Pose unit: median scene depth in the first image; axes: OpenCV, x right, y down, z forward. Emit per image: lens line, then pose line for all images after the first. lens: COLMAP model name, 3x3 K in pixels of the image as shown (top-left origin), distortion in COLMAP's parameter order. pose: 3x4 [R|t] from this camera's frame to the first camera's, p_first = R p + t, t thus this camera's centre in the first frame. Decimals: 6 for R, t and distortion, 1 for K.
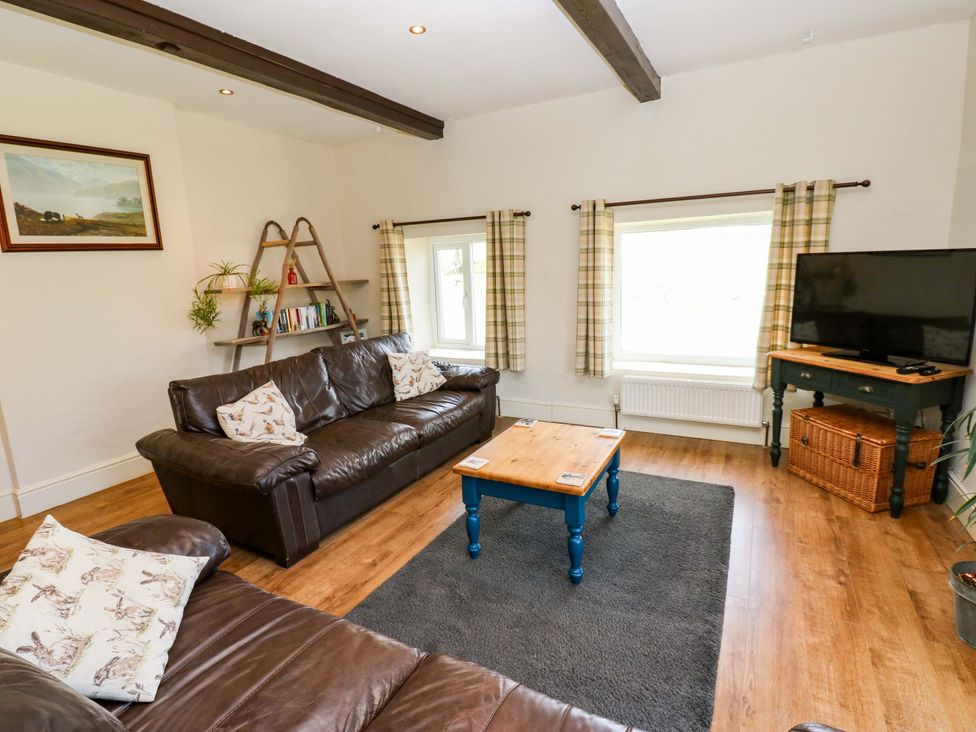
lens RADIAL K [[507.3, 0, 492.1], [0, 507.3, 360.8], [0, 0, 1]] dist [0.005784, -0.016303]
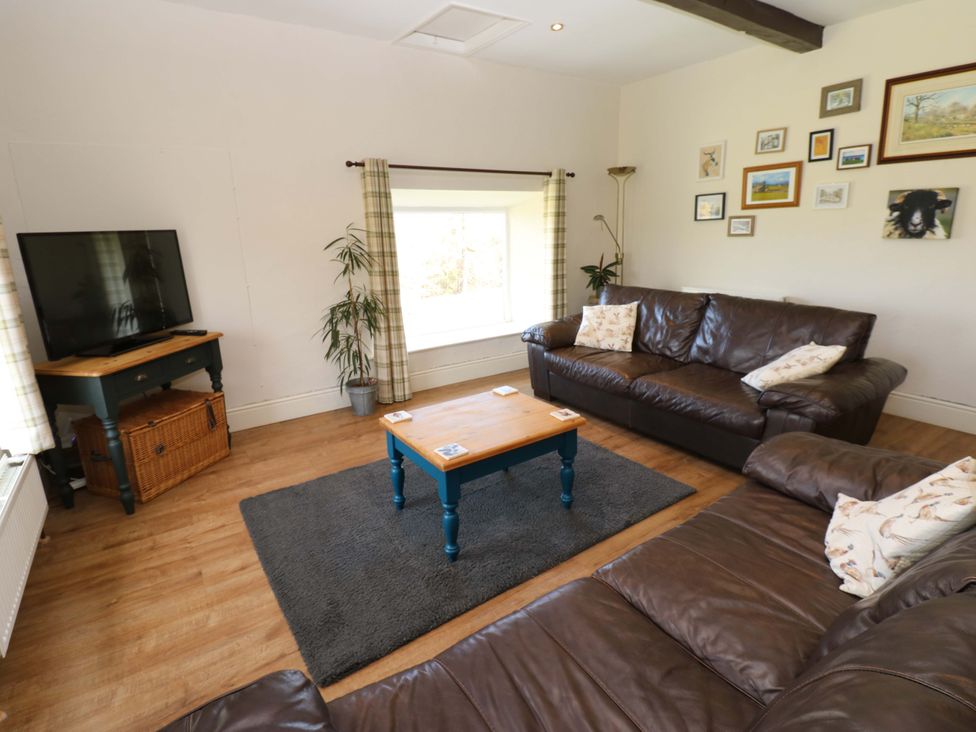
lens RADIAL K [[510.2, 0, 495.5], [0, 510.2, 360.9], [0, 0, 1]] dist [0.003901, -0.015471]
pose [[-0.889136, -0.066833, 0.452737, -0.261452], [0.135009, 0.906944, 0.399030, -0.232961], [-0.437276, 0.415915, -0.797373, 1.287394]]
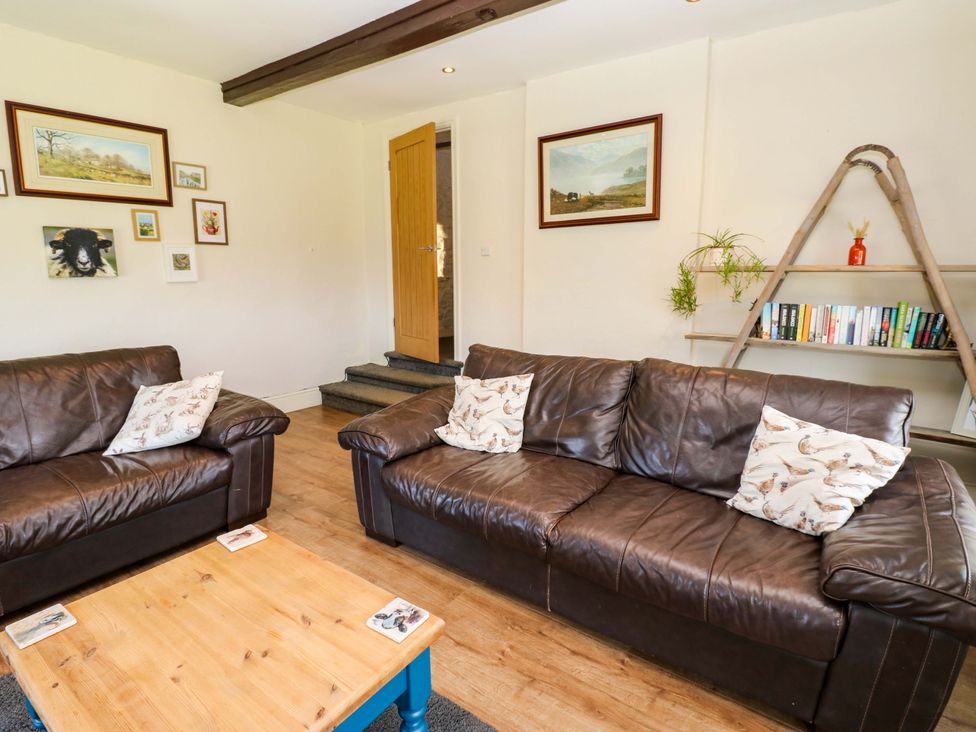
lens RADIAL K [[512.4, 0, 491.2], [0, 512.4, 356.2], [0, 0, 1]] dist [-0.017772, -0.002336]
pose [[-0.137077, 0.203238, -0.969487, 0.347481], [-0.174151, 0.958536, 0.225565, -0.152270], [0.975131, 0.199757, -0.095999, 0.921586]]
